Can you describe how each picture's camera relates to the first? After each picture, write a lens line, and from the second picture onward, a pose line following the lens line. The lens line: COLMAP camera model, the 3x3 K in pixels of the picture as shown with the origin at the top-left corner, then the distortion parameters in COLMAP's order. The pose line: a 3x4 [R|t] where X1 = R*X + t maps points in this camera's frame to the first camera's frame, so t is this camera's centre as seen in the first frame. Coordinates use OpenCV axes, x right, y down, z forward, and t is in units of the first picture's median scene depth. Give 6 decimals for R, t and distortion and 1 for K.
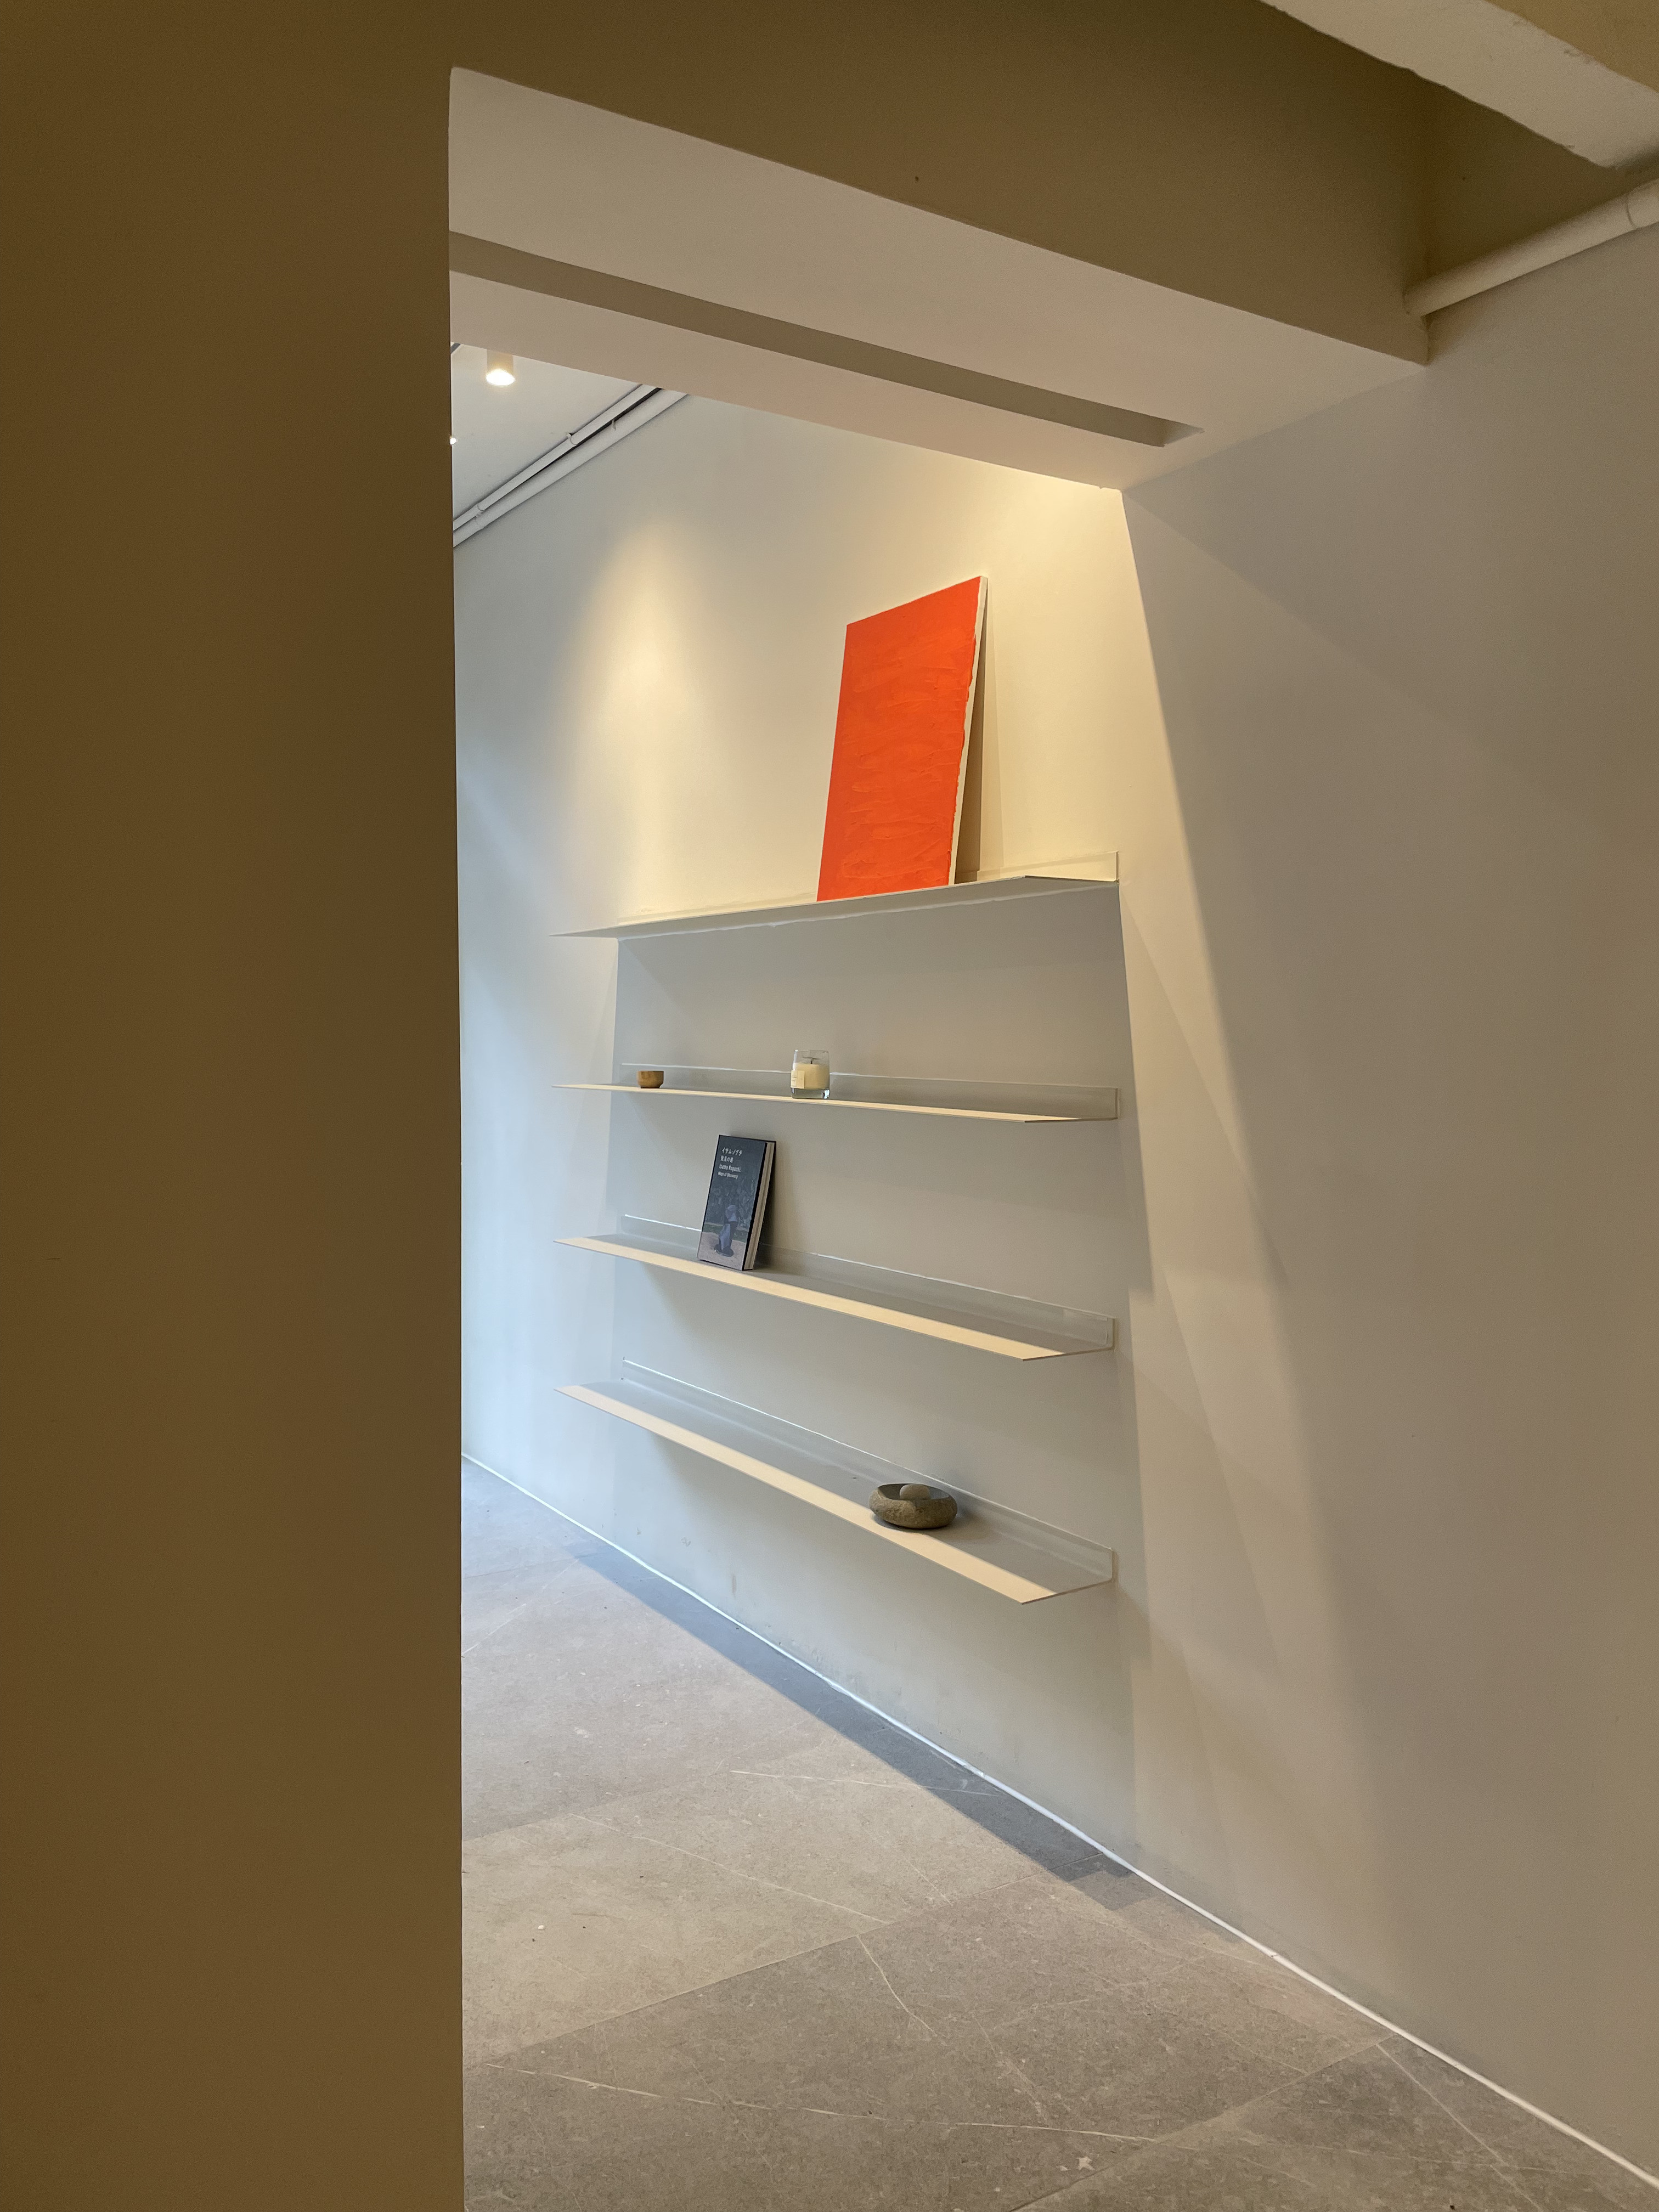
lens RADIAL K [[1657.7, 0, 842.2], [0, 1657.7, 1084.5], [0, 0, 1]] dist [0.078736, -0.110153]
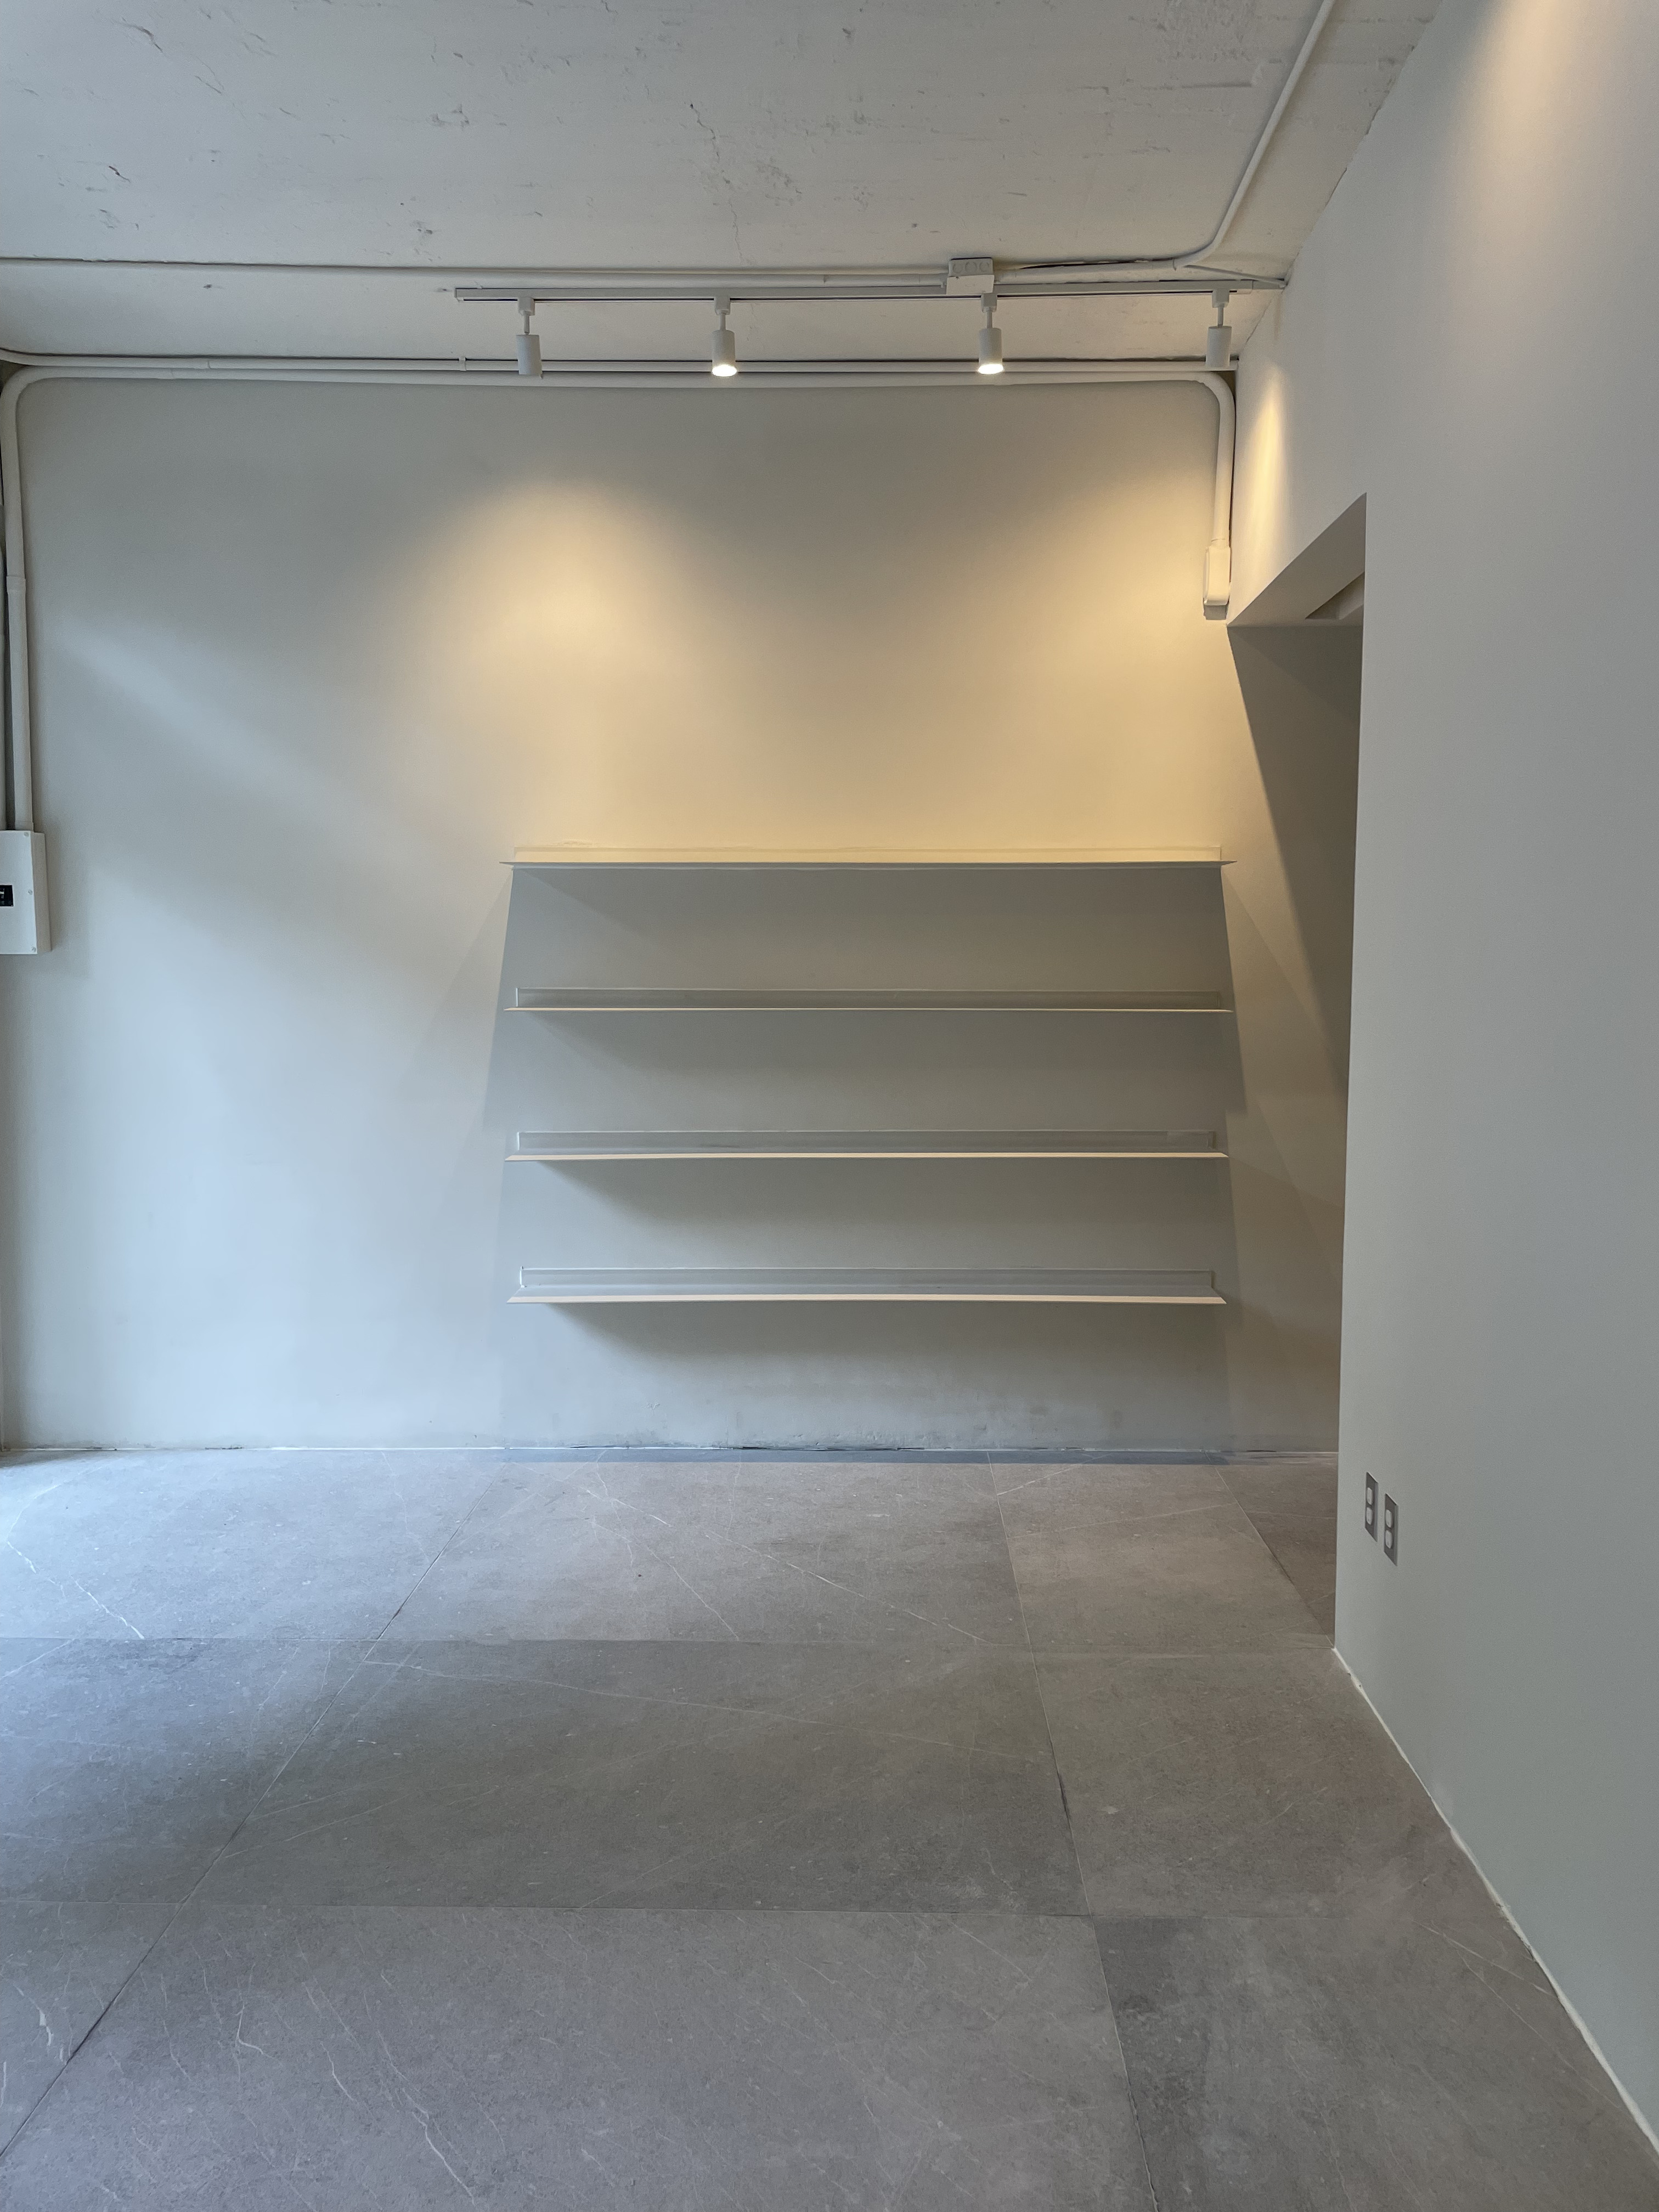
lens RADIAL K [[1657.7, 0, 842.2], [0, 1657.7, 1084.5], [0, 0, 1]] dist [0.078736, -0.110153]
pose [[0.549478, -0.065043, 0.832972, -1.206514], [0.026602, 0.997822, 0.060367, -0.011968], [-0.835084, -0.011012, 0.550012, 0.343058]]
